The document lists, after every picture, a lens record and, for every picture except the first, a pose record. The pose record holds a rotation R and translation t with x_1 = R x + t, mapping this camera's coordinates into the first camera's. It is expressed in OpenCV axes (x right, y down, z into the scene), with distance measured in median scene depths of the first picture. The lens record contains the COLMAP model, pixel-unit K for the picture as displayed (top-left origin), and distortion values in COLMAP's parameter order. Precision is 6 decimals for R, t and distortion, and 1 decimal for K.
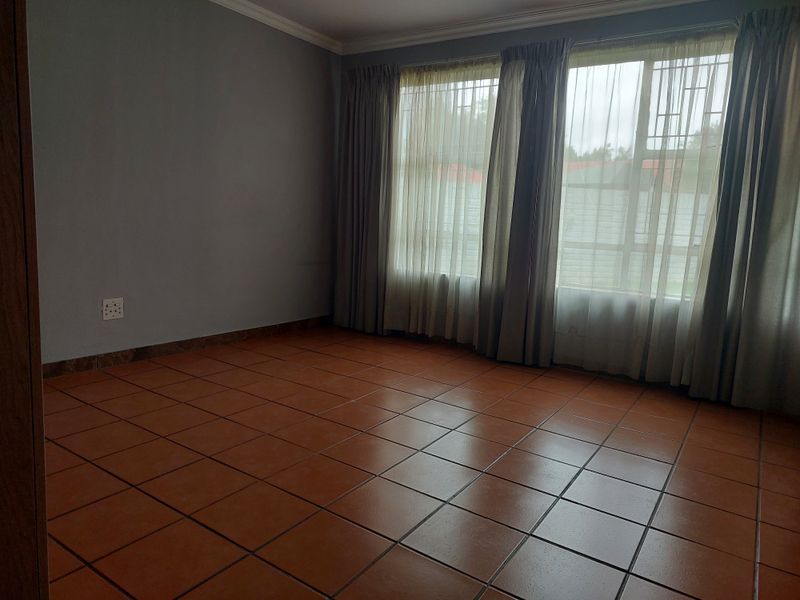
lens RADIAL K [[533.2, 0, 403.6], [0, 533.2, 298.7], [0, 0, 1]] dist [0.054130, -0.069507]
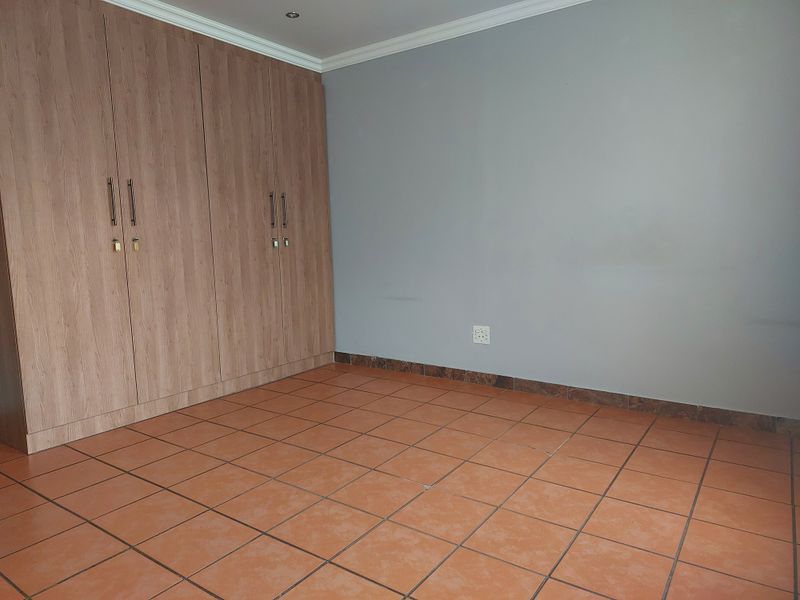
lens RADIAL K [[533.2, 0, 403.7], [0, 533.2, 299.8], [0, 0, 1]] dist [0.054130, -0.069507]
pose [[-0.013839, 0.072746, -0.997254, 0.590454], [-0.131935, 0.988497, 0.073938, -0.117063], [0.991162, 0.132596, -0.004082, 0.831647]]
